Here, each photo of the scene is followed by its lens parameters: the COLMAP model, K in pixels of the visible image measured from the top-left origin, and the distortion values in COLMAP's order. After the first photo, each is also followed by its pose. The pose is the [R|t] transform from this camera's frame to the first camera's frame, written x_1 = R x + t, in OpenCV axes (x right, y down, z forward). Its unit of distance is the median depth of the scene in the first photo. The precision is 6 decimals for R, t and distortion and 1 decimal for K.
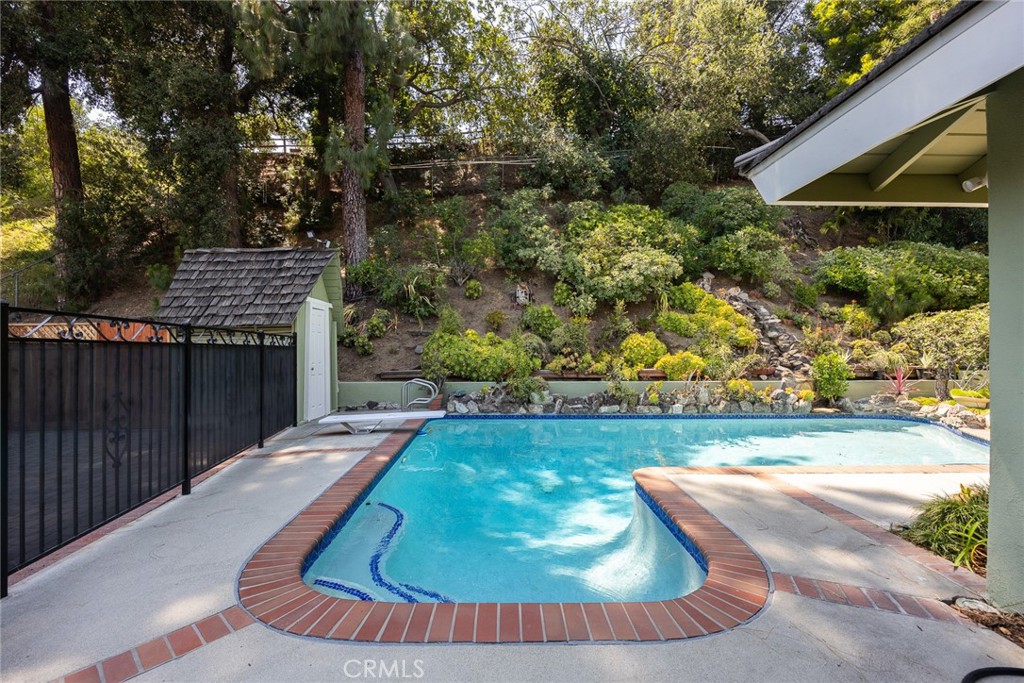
lens RADIAL K [[473.6, 0, 512.0], [0, 473.6, 341.5], [0, 0, 1]] dist [0.000406, 0.000183]
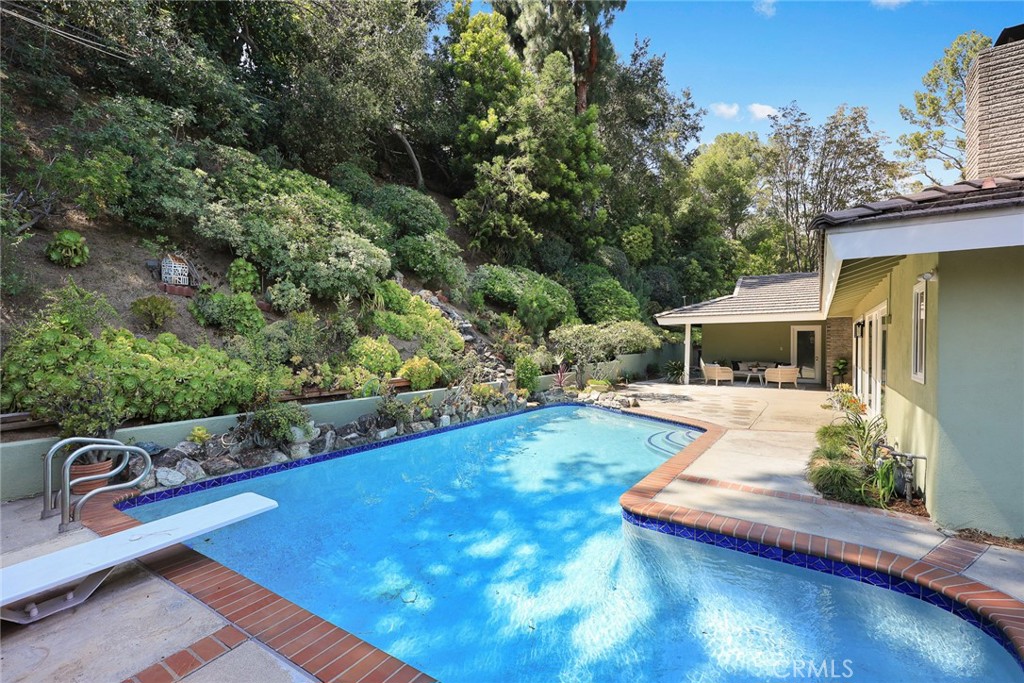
lens RADIAL K [[464.9, 0, 512.0], [0, 464.9, 341.5], [0, 0, 1]] dist [0.019788, 0.000050]
pose [[0.570486, -0.002451, 0.821304, -0.322246], [-0.019228, 0.999682, 0.016339, -0.030676], [-0.821082, -0.025113, 0.570257, 0.366055]]
